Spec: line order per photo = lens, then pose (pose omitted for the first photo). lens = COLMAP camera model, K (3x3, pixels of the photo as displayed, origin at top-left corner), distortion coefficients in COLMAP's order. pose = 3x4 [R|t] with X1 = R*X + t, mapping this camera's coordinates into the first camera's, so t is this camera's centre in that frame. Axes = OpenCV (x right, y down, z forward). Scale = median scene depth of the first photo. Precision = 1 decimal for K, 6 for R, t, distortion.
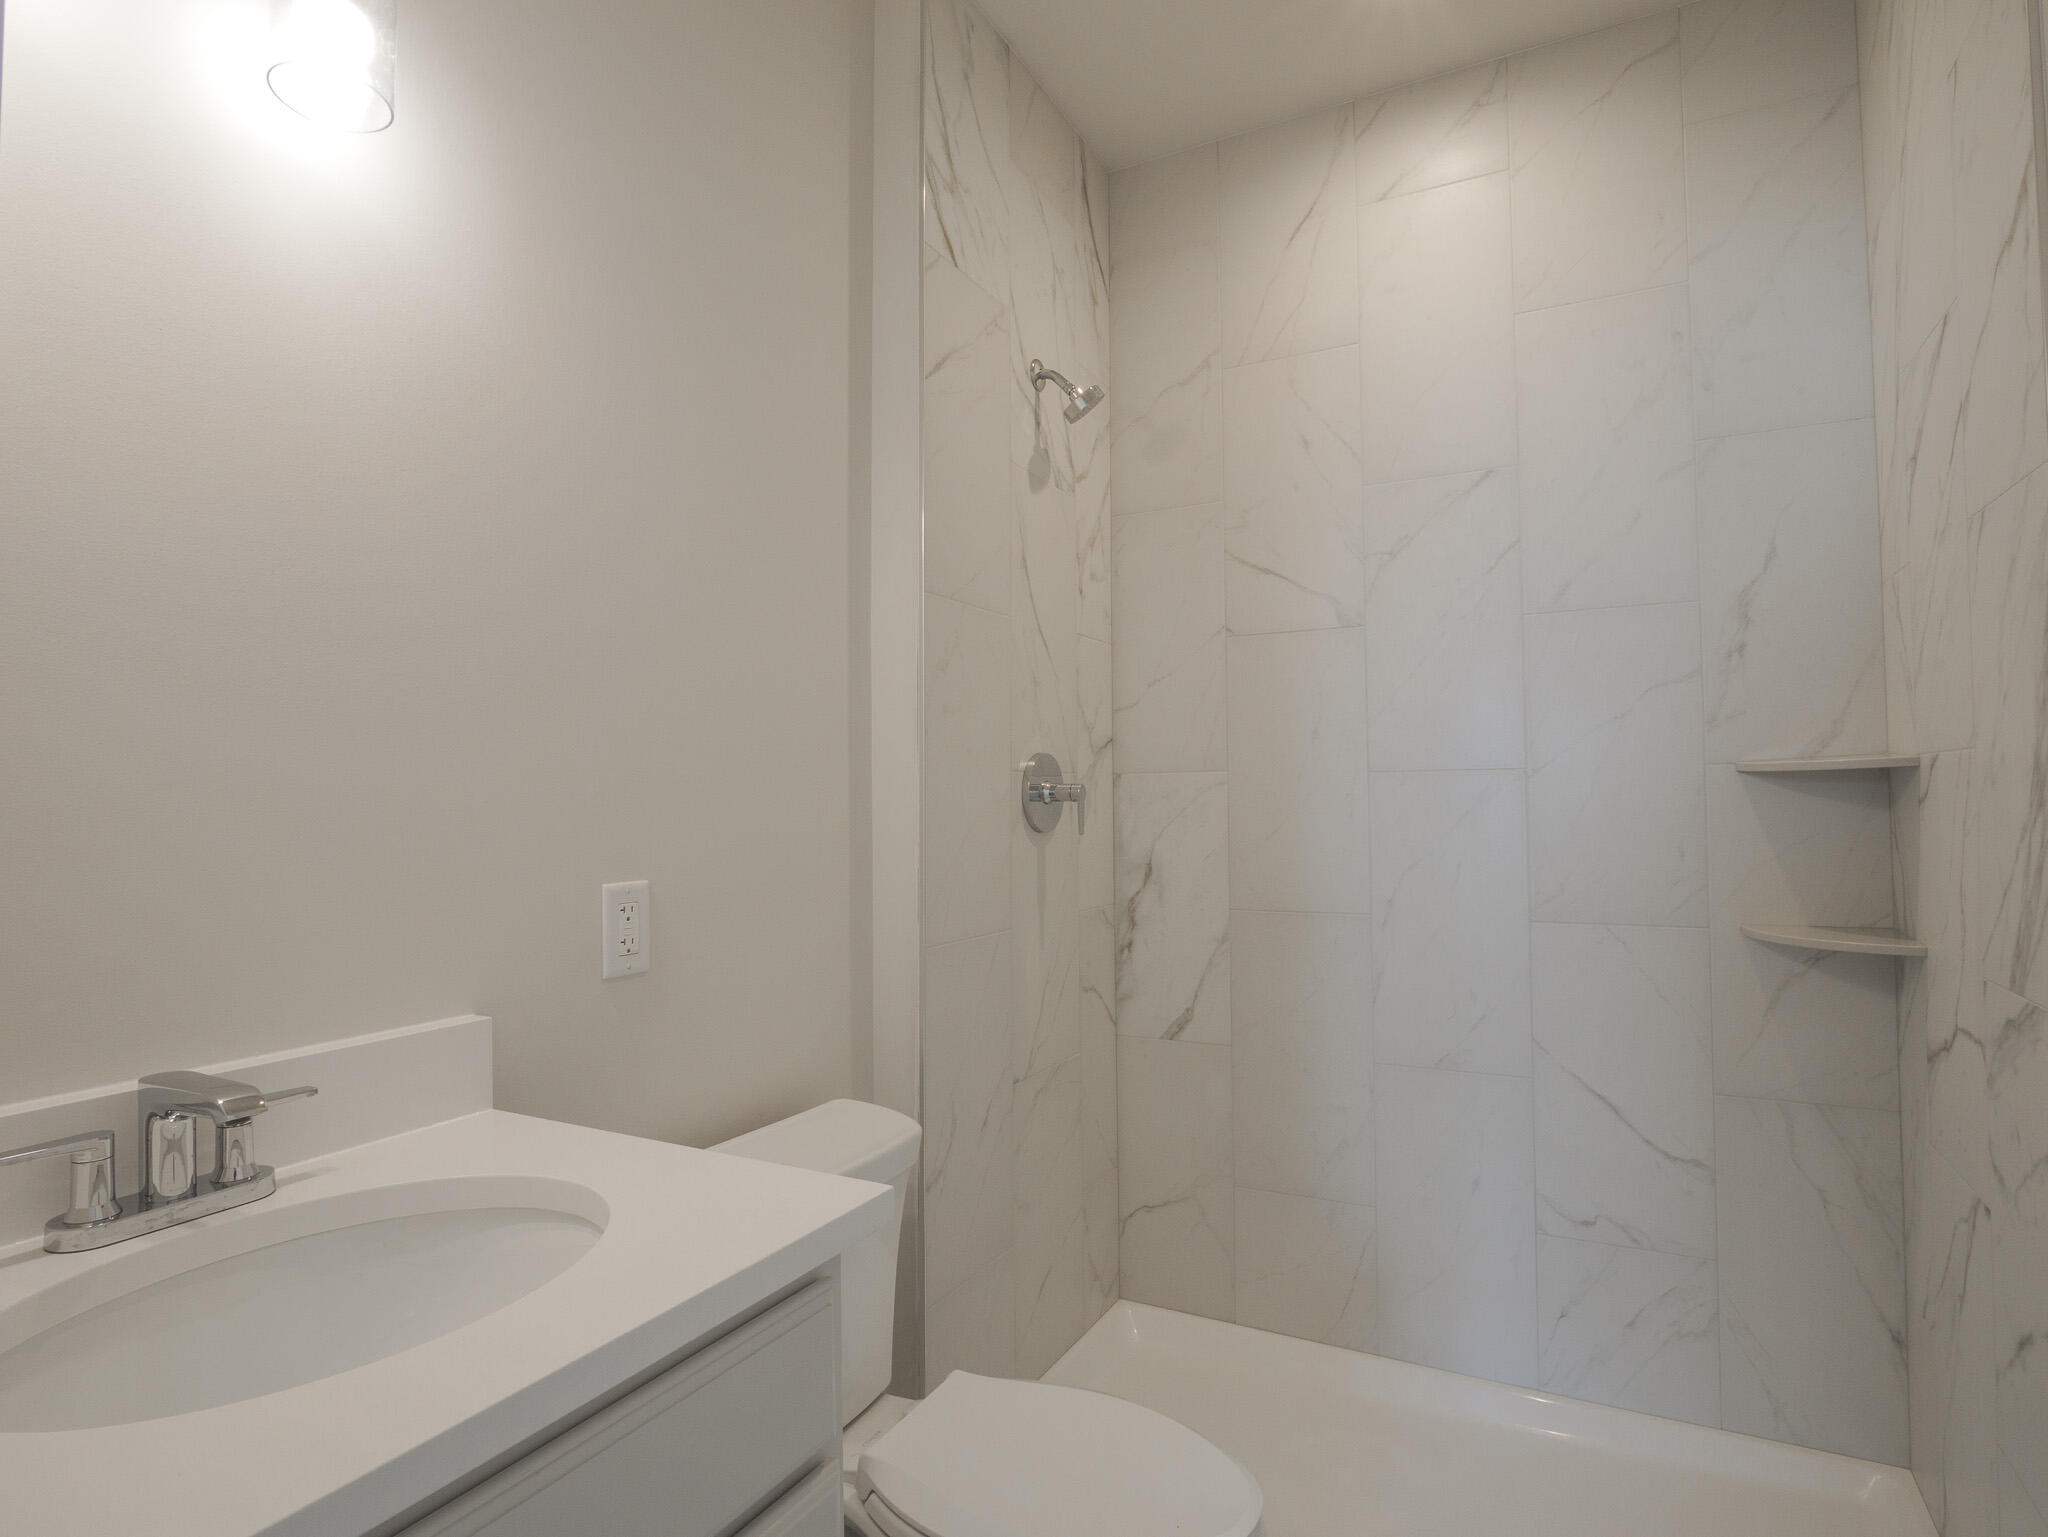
lens RADIAL K [[1108.7, 0, 1017.0], [0, 1108.7, 761.5], [0, 0, 1]] dist [-0.003016, -0.000485]
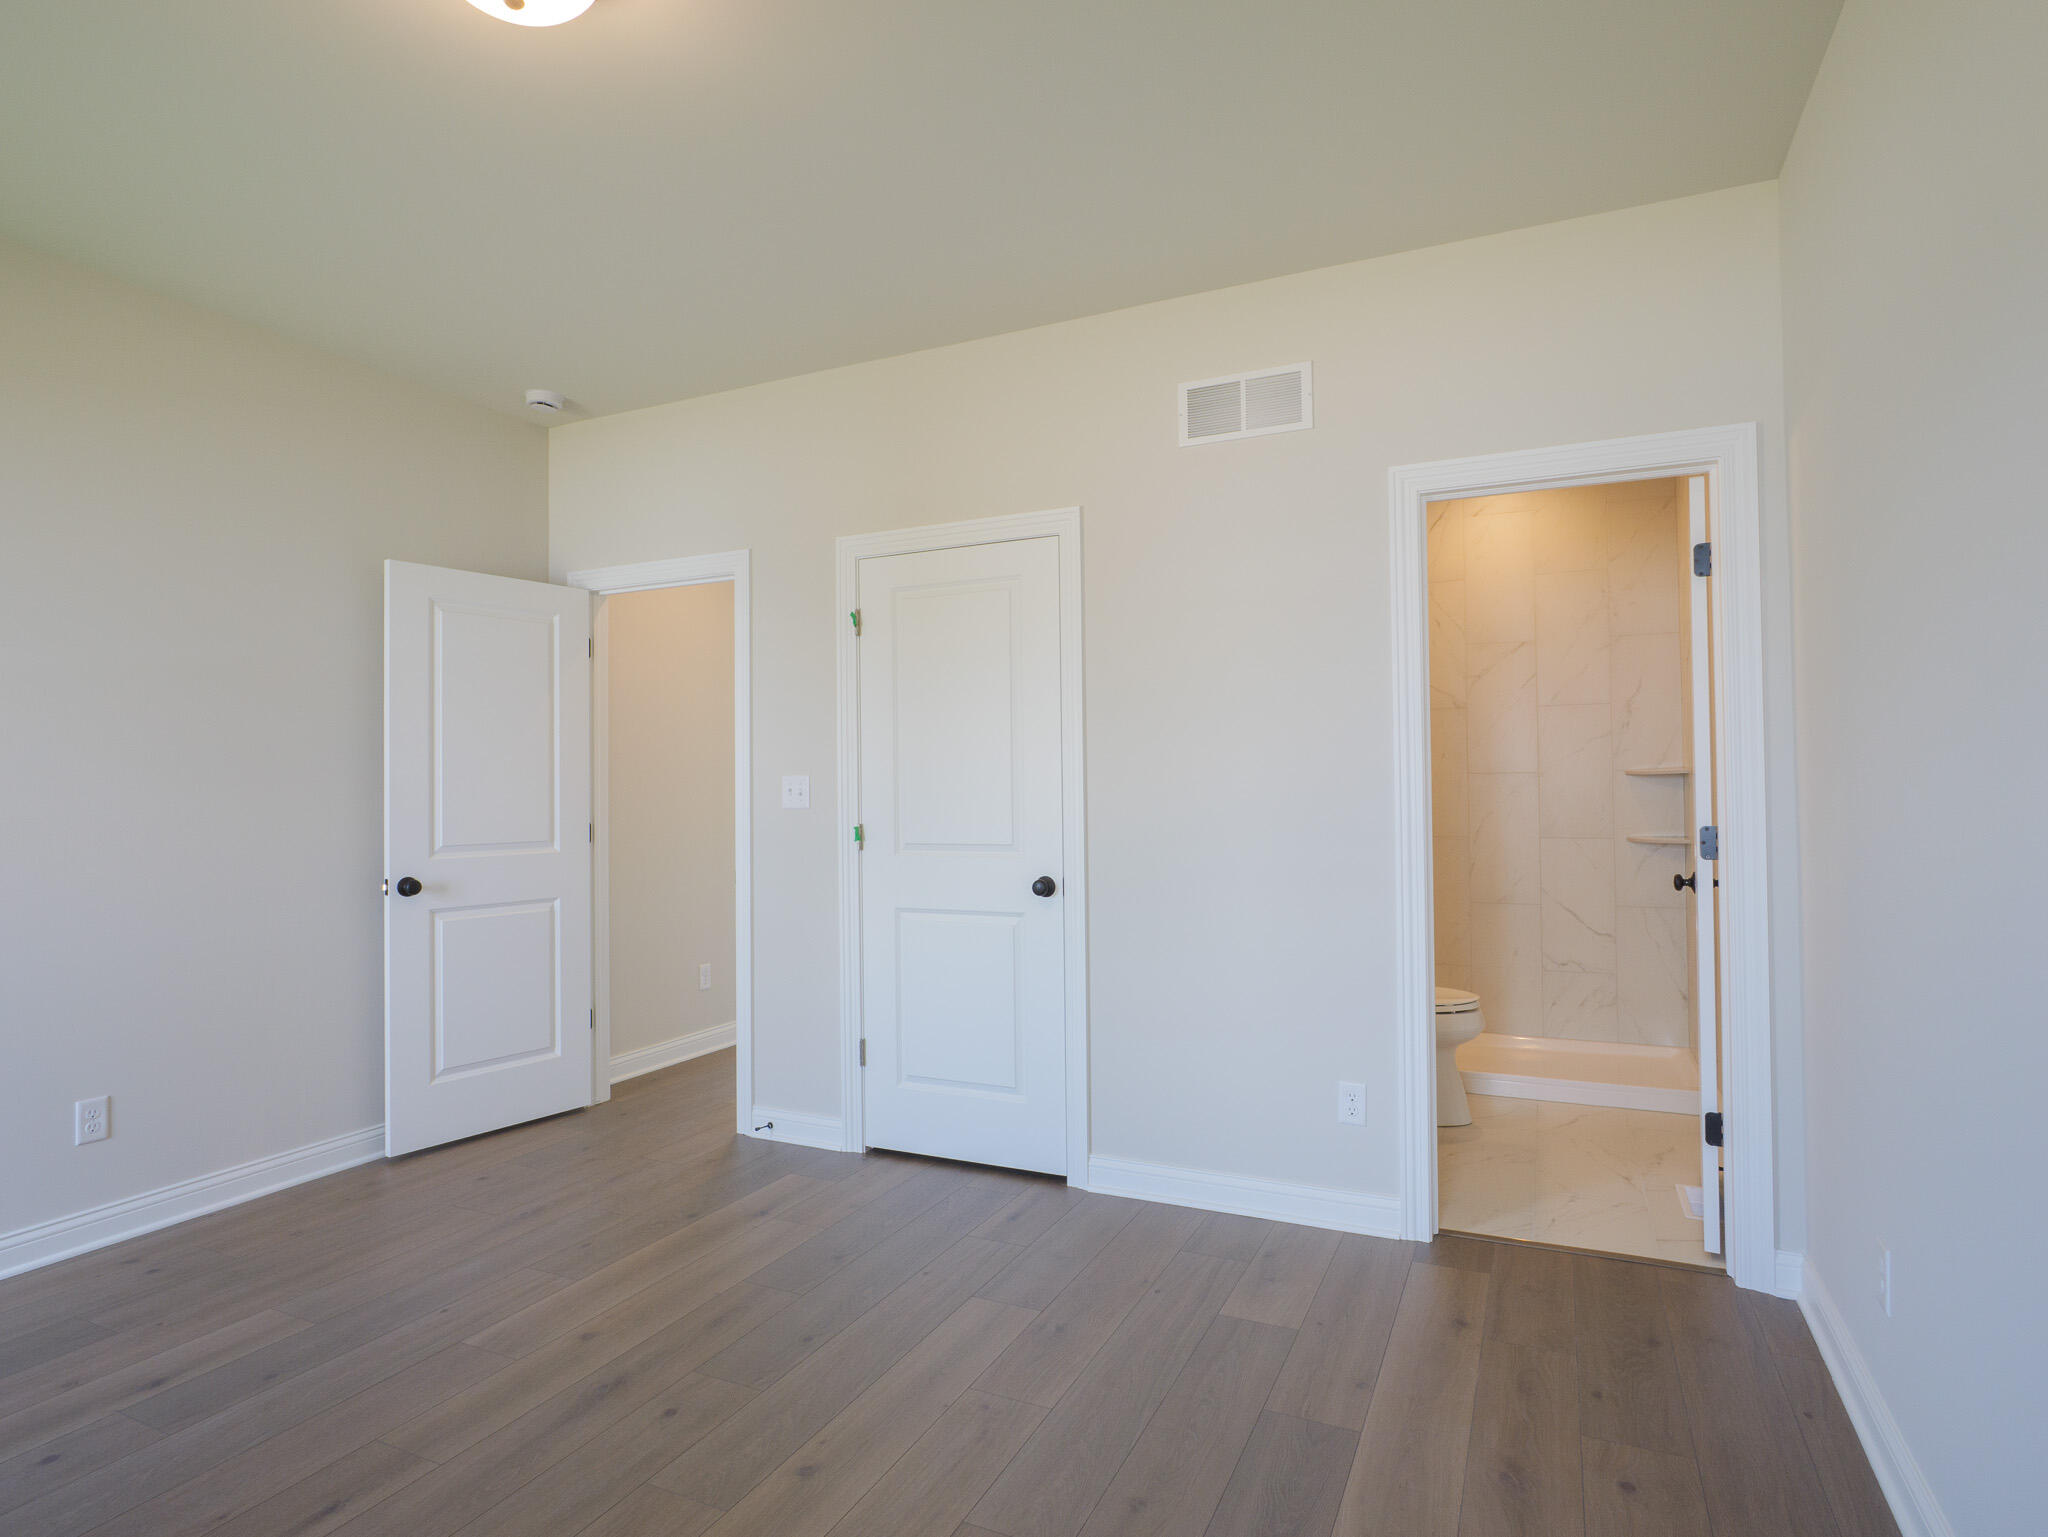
lens RADIAL K [[1108.7, 0, 1033.9], [0, 1108.7, 768.4], [0, 0, 1]] dist [-0.003016, -0.000485]
pose [[0.997163, -0.002019, 0.075241, -0.797832], [0.001044, 0.999915, 0.012991, -0.035121], [-0.075261, -0.012876, 0.997081, -1.279252]]
